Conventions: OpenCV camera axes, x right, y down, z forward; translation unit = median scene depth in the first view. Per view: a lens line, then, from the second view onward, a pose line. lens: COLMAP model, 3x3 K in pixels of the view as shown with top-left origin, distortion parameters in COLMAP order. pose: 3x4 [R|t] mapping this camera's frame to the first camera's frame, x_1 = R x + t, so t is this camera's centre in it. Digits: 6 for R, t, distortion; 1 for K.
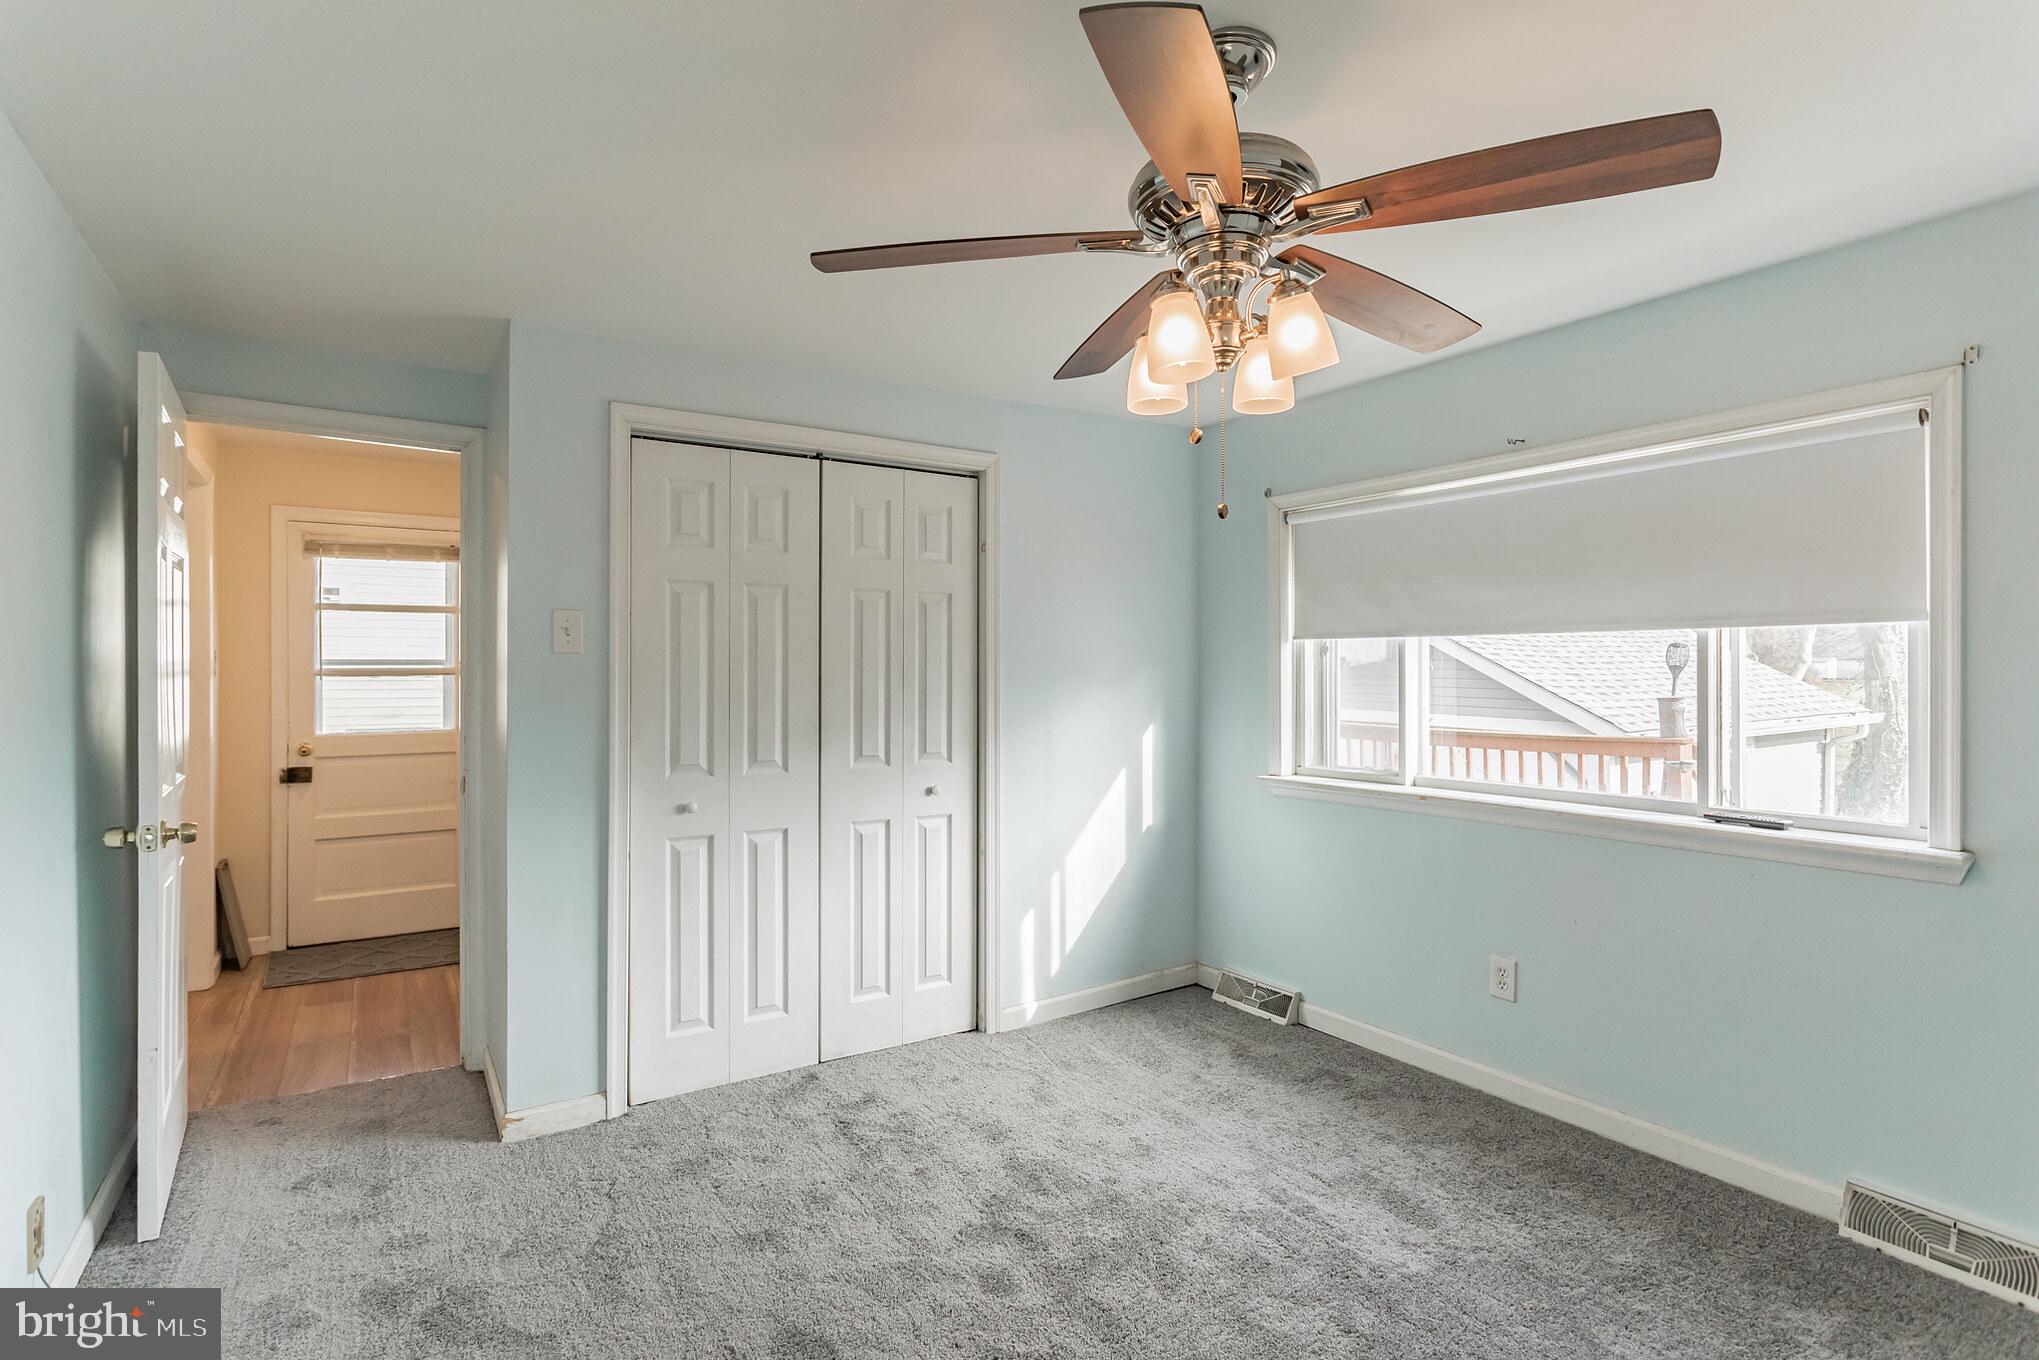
lens RADIAL K [[987.2, 0, 1024.5], [0, 987.2, 665.3], [0, 0, 1]] dist [-0.001714, -0.000084]
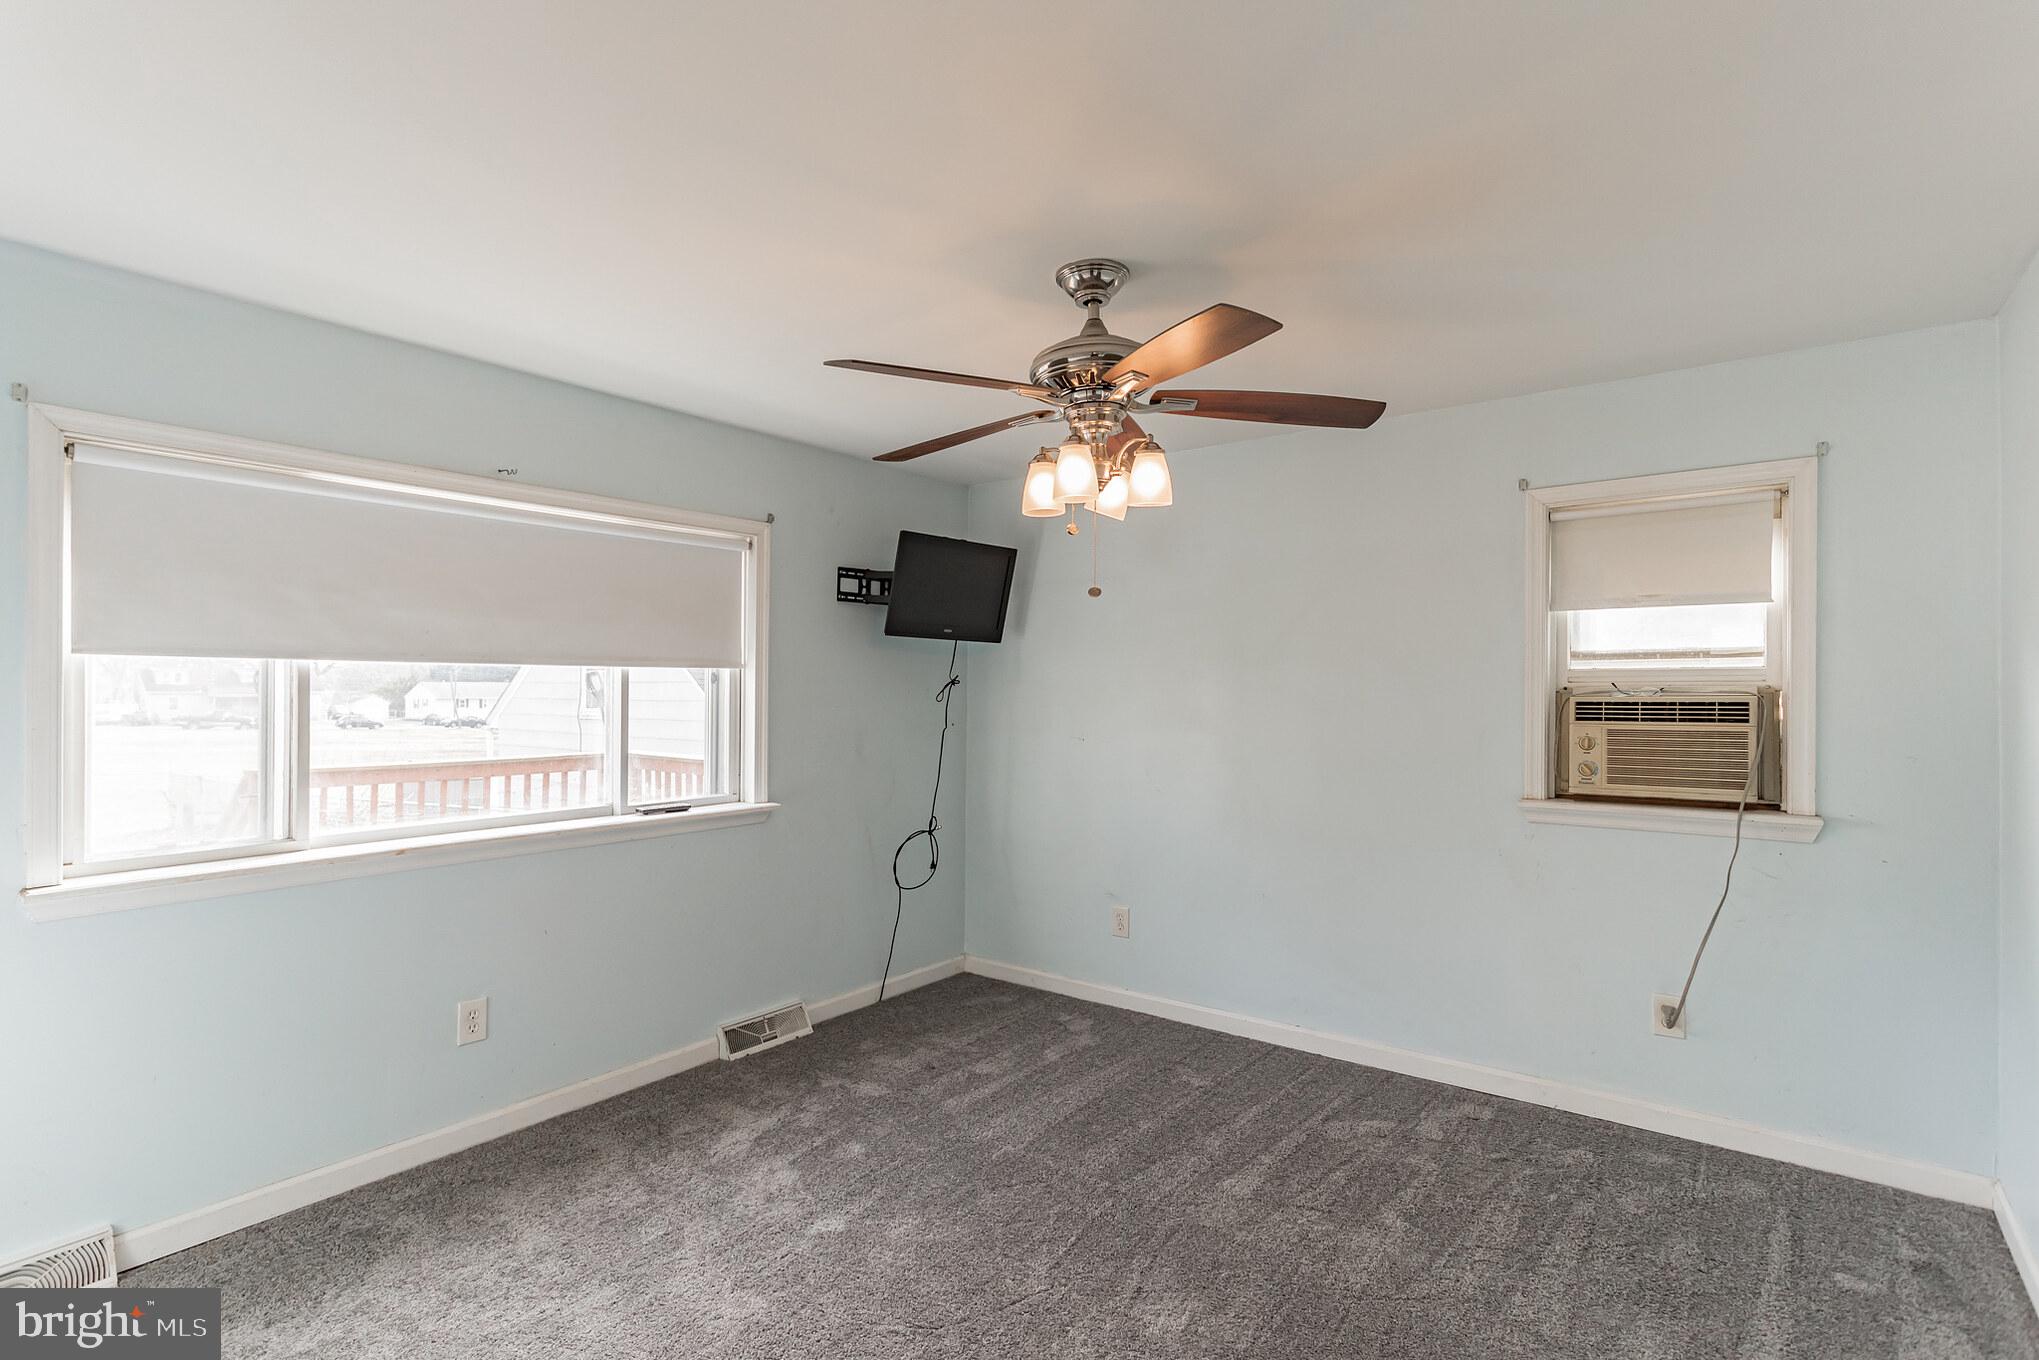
lens RADIAL K [[1012.9, 0, 996.0], [0, 1012.9, 694.8], [0, 0, 1]] dist [-0.009004, -0.000067]
pose [[-0.325973, -0.005426, 0.945364, -0.621601], [-0.003467, 0.999984, 0.004544, -0.007668], [-0.945373, -0.001796, -0.325986, 0.854664]]
